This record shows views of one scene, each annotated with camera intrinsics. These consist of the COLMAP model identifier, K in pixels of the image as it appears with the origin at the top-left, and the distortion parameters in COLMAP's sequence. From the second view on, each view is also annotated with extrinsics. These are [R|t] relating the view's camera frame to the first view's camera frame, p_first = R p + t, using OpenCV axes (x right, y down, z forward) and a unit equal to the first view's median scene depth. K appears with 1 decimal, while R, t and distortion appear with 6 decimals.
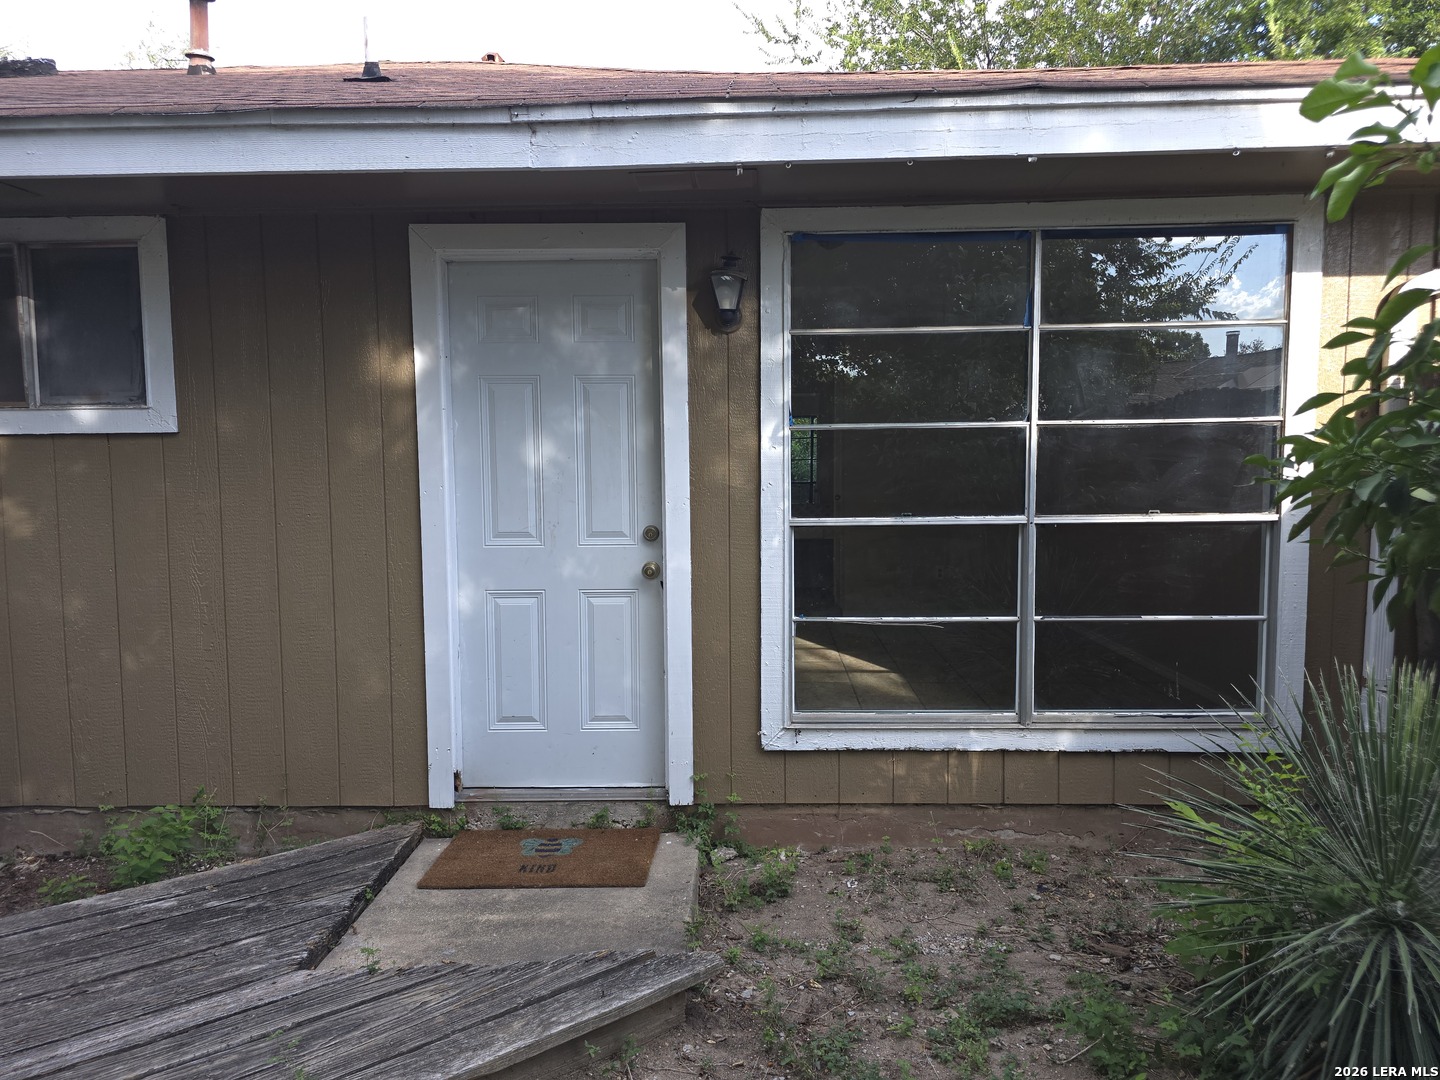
lens RADIAL K [[968.2, 0, 726.9], [0, 968.2, 541.1], [0, 0, 1]] dist [0.077647, -0.085407]
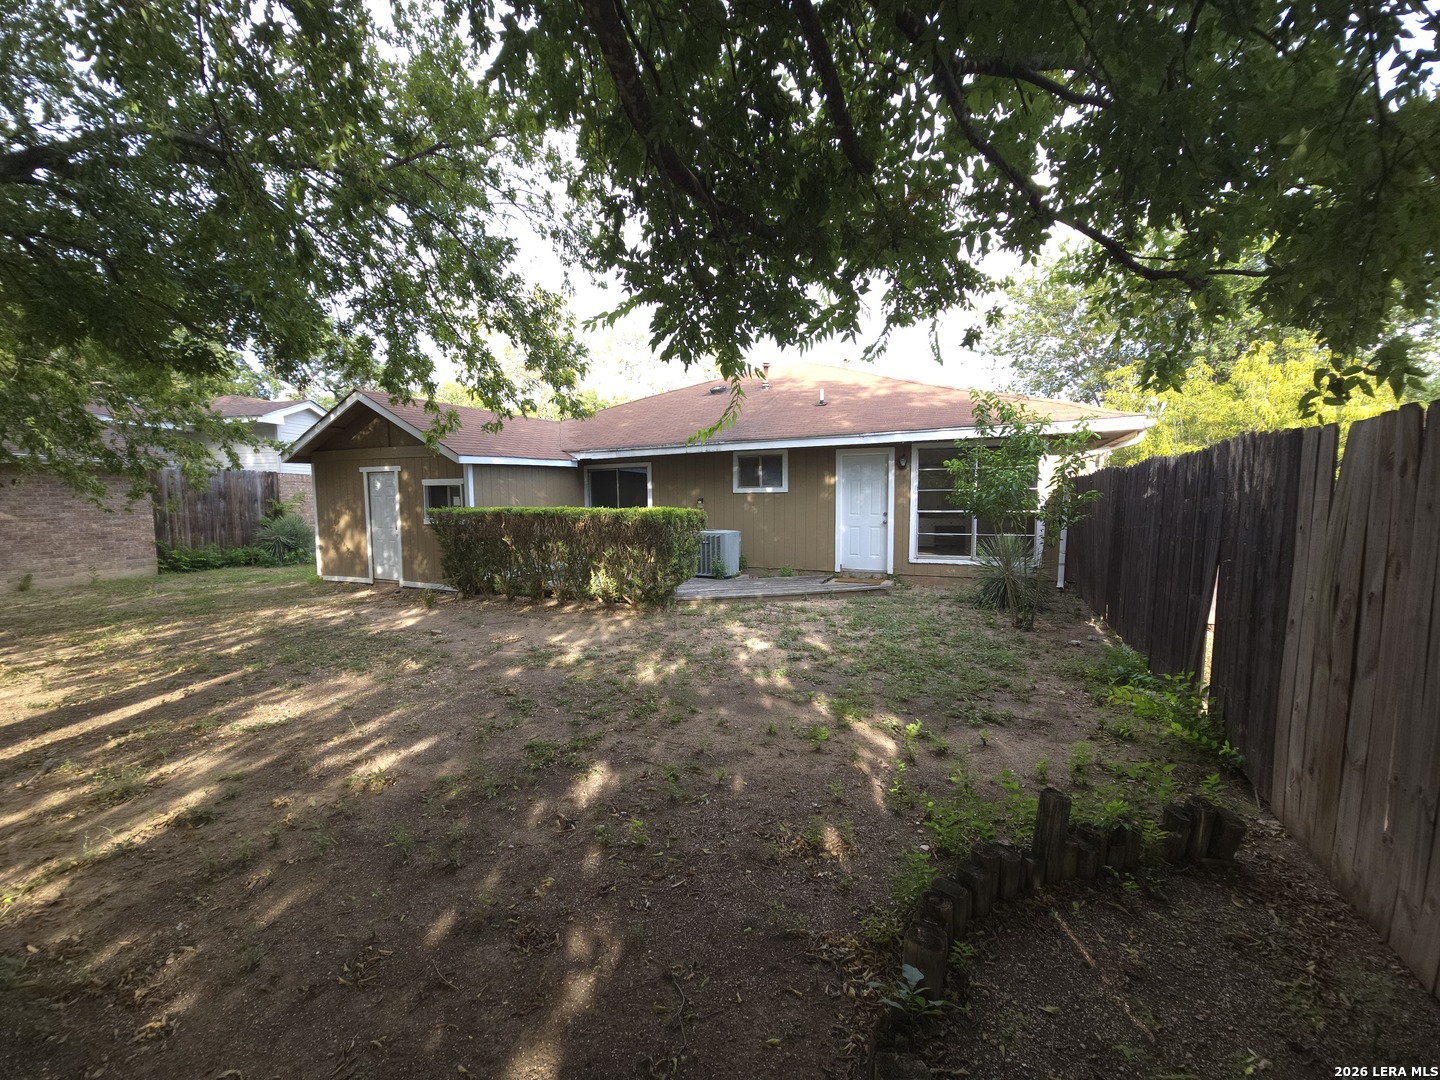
lens RADIAL K [[585.4, 0, 713.8], [0, 585.4, 548.7], [0, 0, 1]] dist [0.000528, -0.000200]
pose [[0.911017, 0.038645, -0.410555, 0.327963], [-0.018675, 0.998444, 0.052543, 0.026459], [0.411946, -0.040201, 0.910321, -1.864777]]
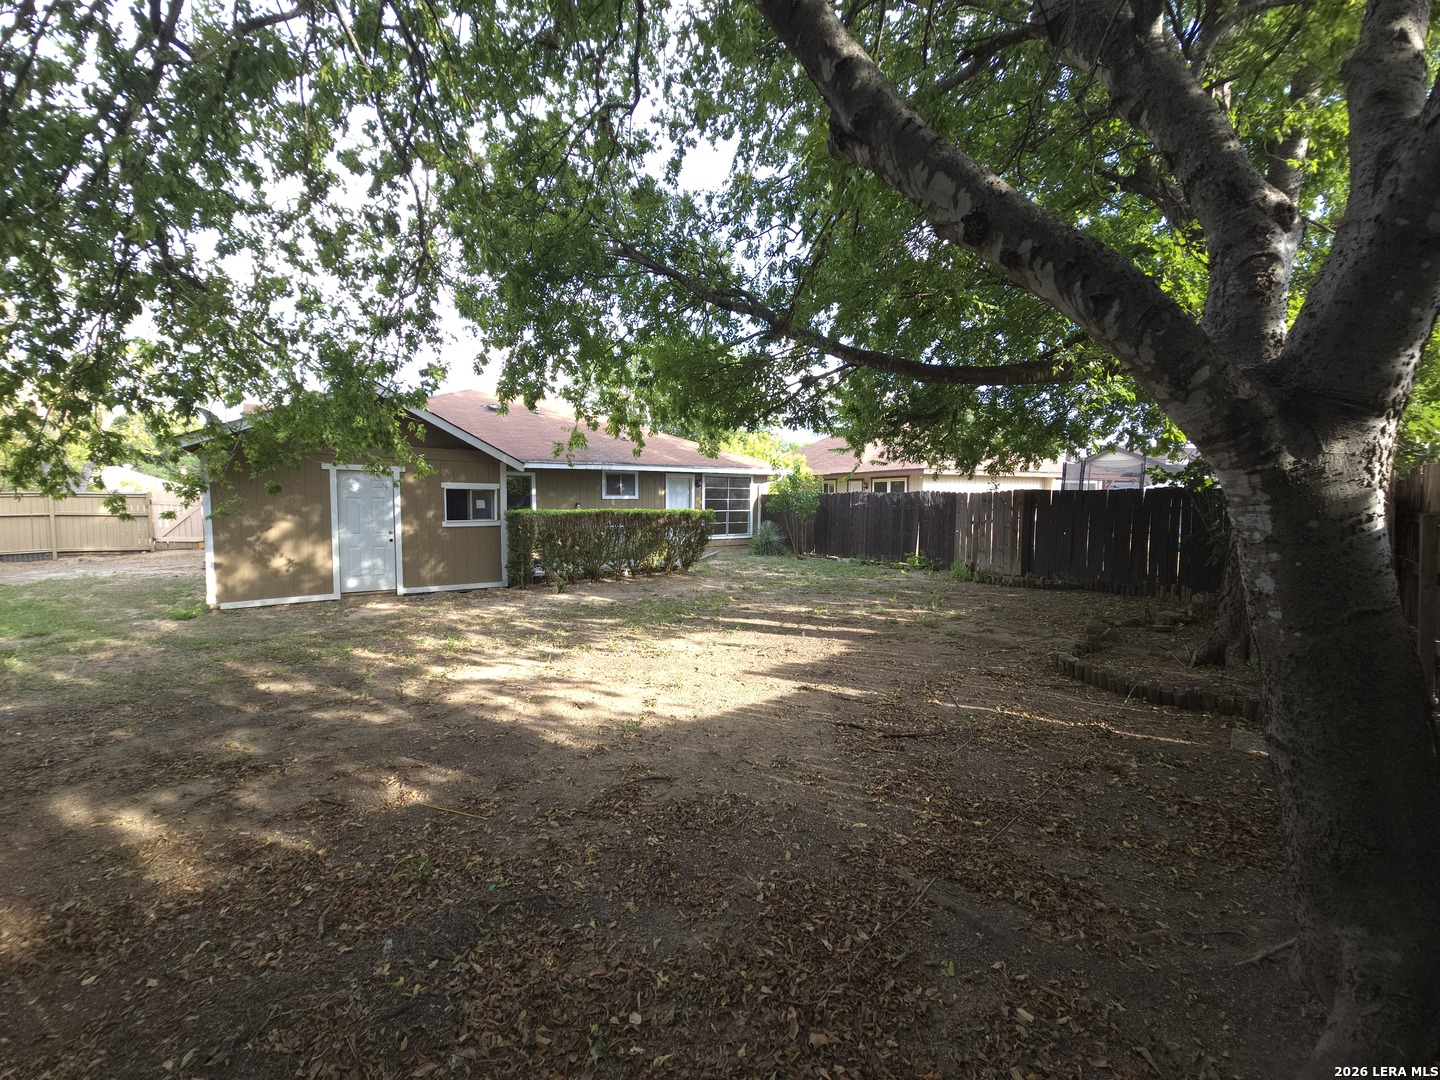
lens RADIAL K [[575.6, 0, 707.7], [0, 575.6, 550.4], [0, 0, 1]] dist [0.000659, 0.000055]
pose [[0.809729, -0.038681, 0.585528, -2.729769], [0.014912, 0.998859, 0.045365, 0.088716], [-0.586615, -0.028002, 0.809382, -2.902245]]
